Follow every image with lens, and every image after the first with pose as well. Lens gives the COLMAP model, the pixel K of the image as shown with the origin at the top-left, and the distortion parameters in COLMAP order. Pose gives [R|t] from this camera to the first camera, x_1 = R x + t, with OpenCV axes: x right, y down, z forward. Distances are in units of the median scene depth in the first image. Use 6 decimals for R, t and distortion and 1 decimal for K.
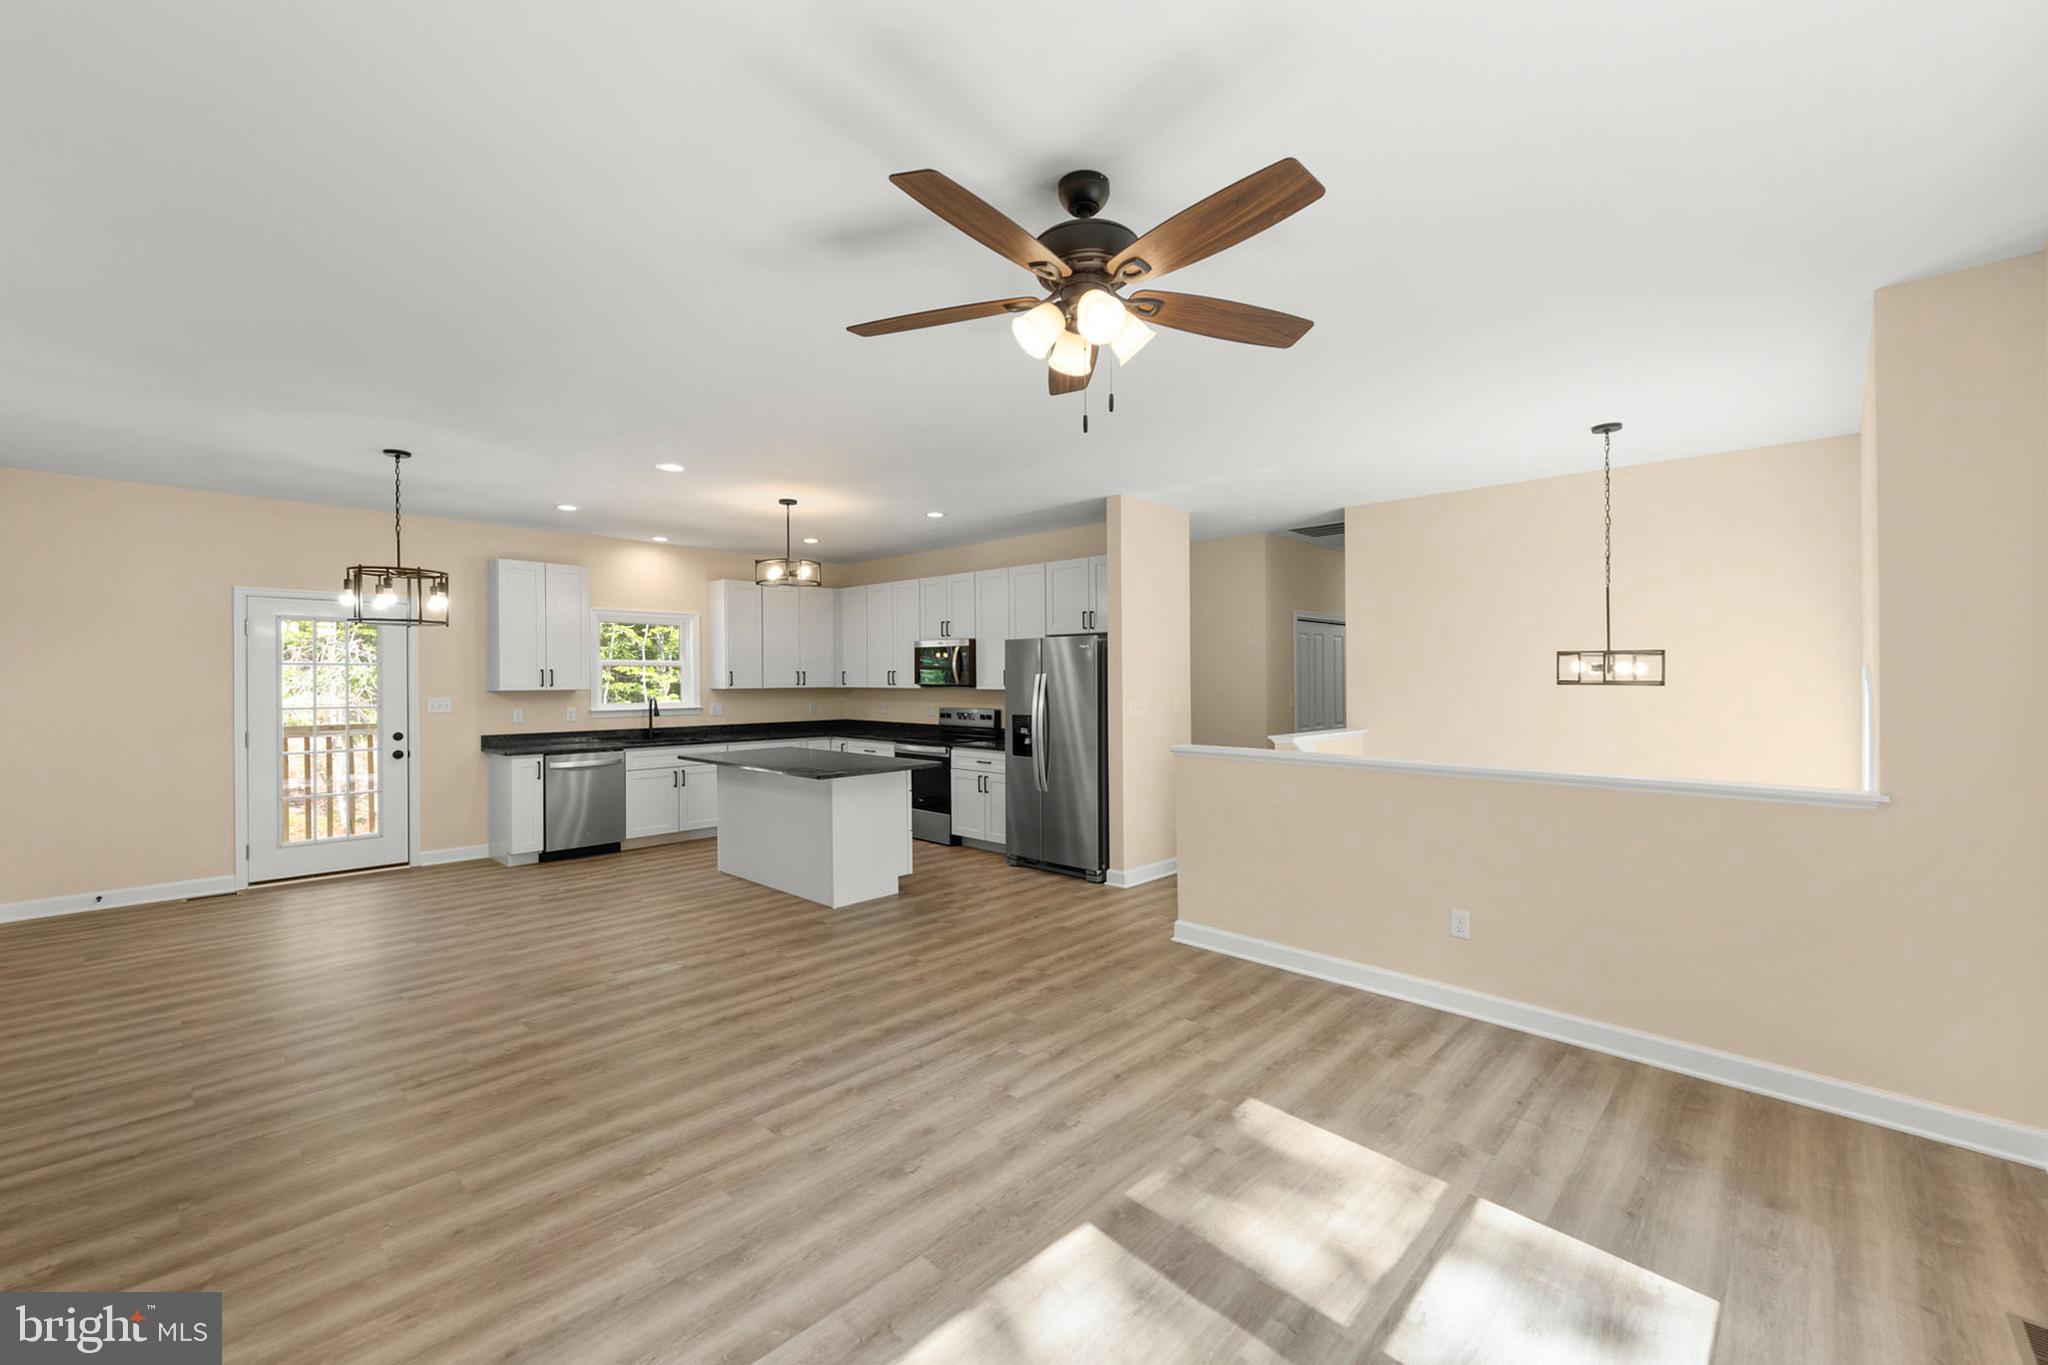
lens RADIAL K [[829.9, 0, 1028.4], [0, 829.9, 685.2], [0, 0, 1]] dist [-0.000394, 0.001339]
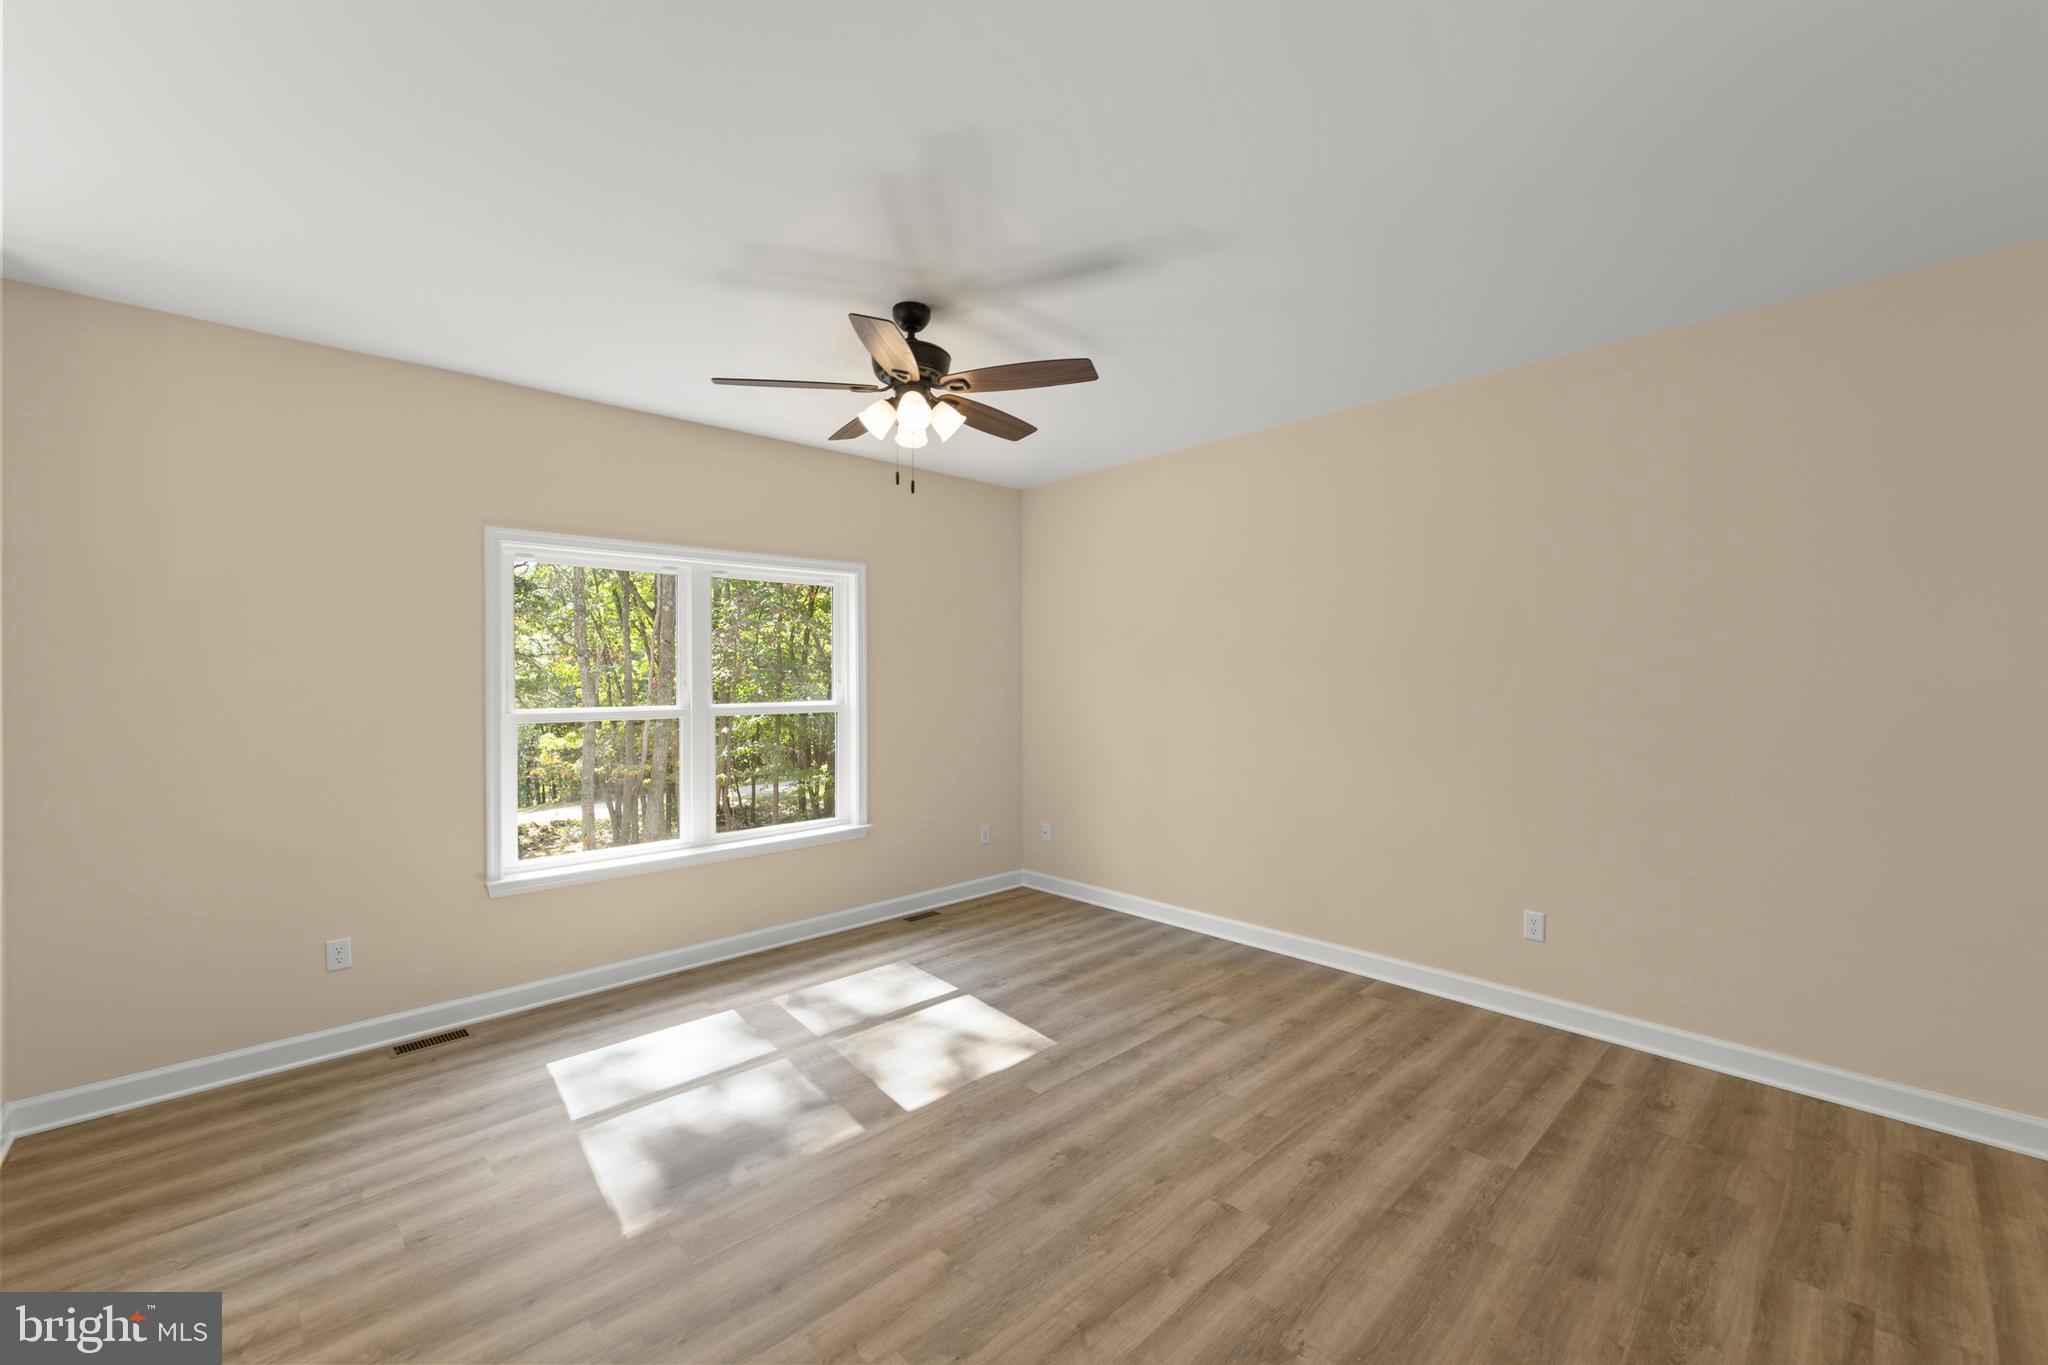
lens RADIAL K [[829.9, 0, 1007.0], [0, 829.9, 673.1], [0, 0, 1]] dist [-0.000394, 0.001339]
pose [[-0.997176, 0.005838, 0.074877, -0.070519], [0.006831, 0.999892, 0.013015, -0.013781], [-0.074793, 0.013490, -0.997108, 0.911065]]
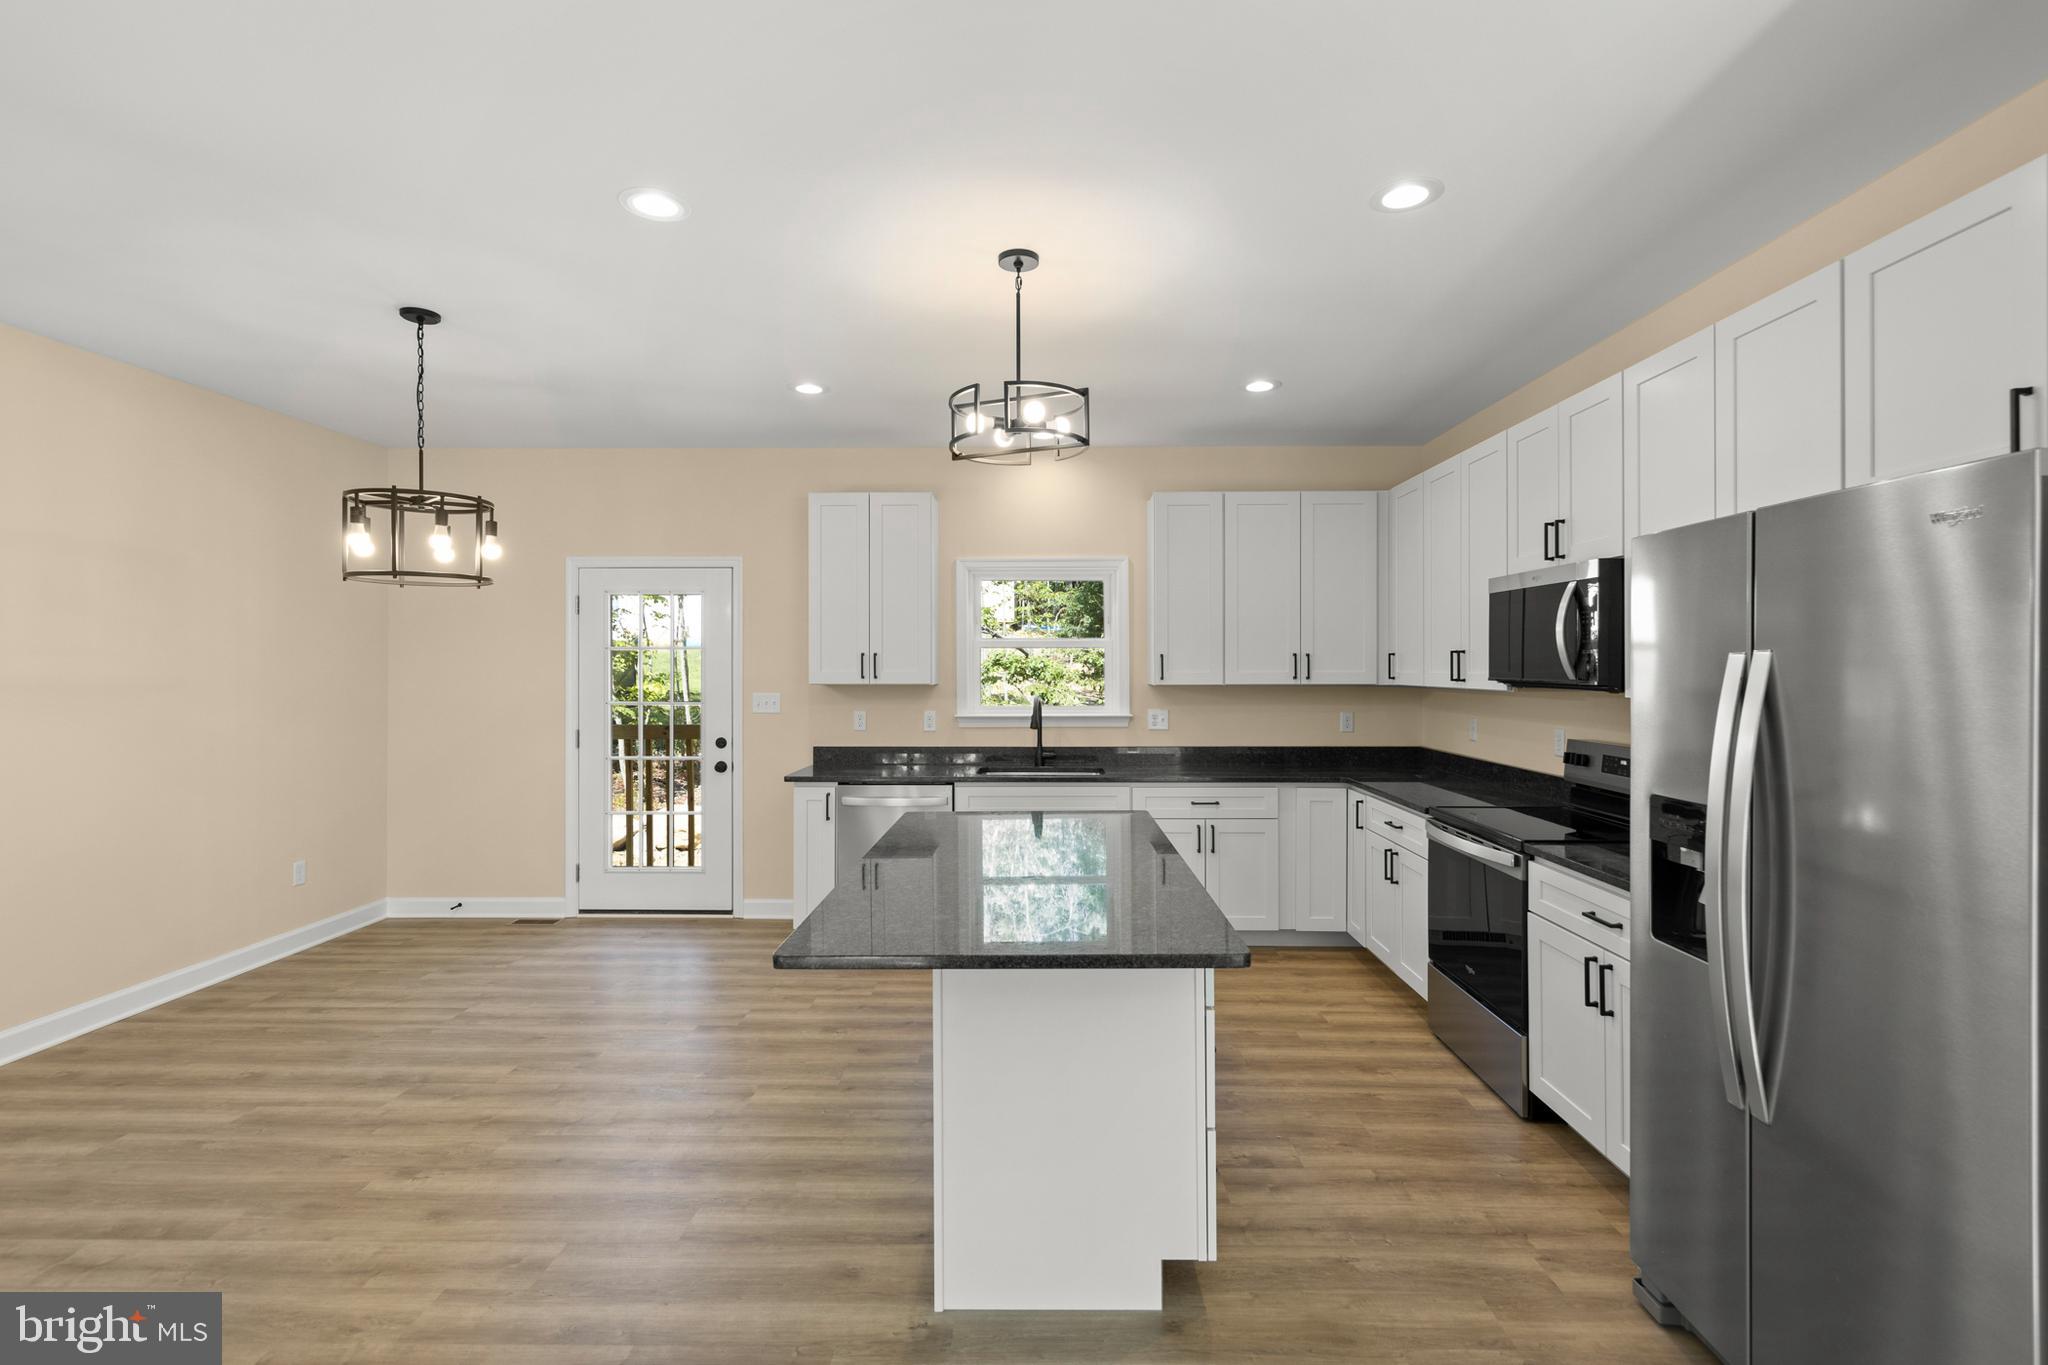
lens RADIAL K [[949.3, 0, 1037.1], [0, 949.3, 668.7], [0, 0, 1]] dist [0.002483, -0.000804]
pose [[0.672512, 0.002046, -0.740083, 0.093890], [-0.005069, 0.999985, -0.001843, -0.007836], [0.740069, 0.004991, 0.672513, 0.724088]]
